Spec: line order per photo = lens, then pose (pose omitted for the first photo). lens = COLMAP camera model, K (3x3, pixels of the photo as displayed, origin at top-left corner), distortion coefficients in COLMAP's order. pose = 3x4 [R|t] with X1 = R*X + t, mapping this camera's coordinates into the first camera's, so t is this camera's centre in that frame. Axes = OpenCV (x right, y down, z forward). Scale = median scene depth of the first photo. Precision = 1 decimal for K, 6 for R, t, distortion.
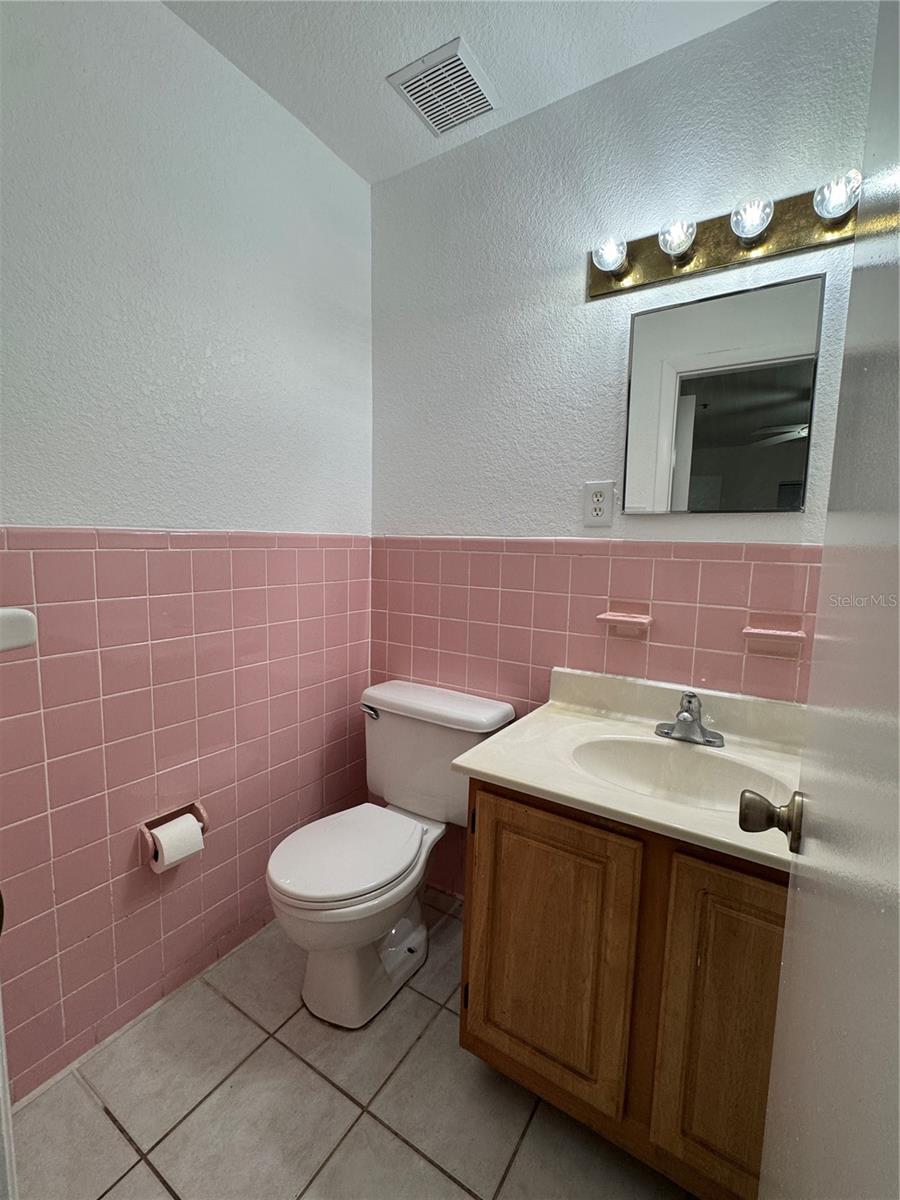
lens RADIAL K [[518.4, 0, 448.5], [0, 518.4, 597.9], [0, 0, 1]] dist [-0.015212, -0.000127]
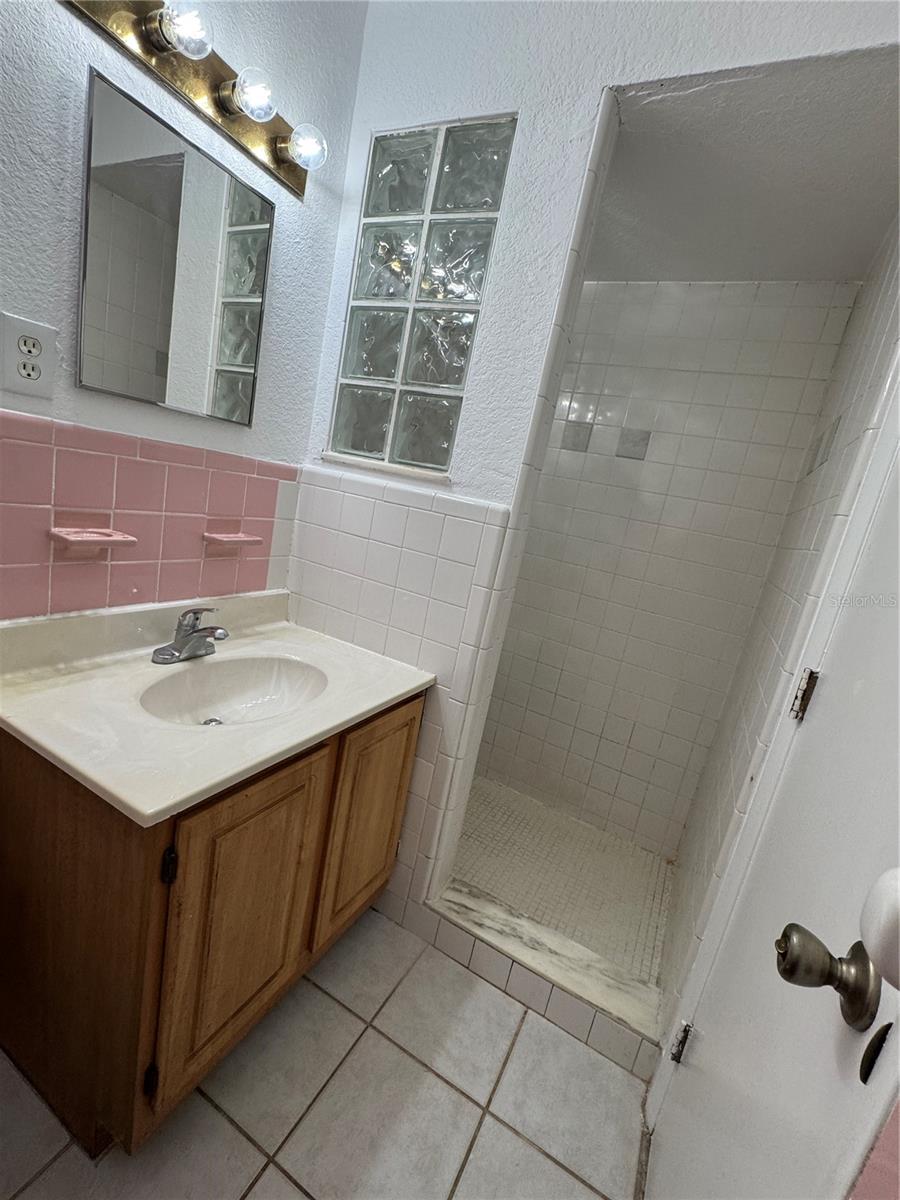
lens RADIAL K [[518.4, 0, 446.1], [0, 518.4, 602.5], [0, 0, 1]] dist [-0.015212, -0.000127]
pose [[-0.094136, -0.247543, 0.964293, -0.444250], [-0.077395, 0.967482, 0.240806, -0.085440], [-0.992546, -0.051963, -0.110234, 0.570154]]
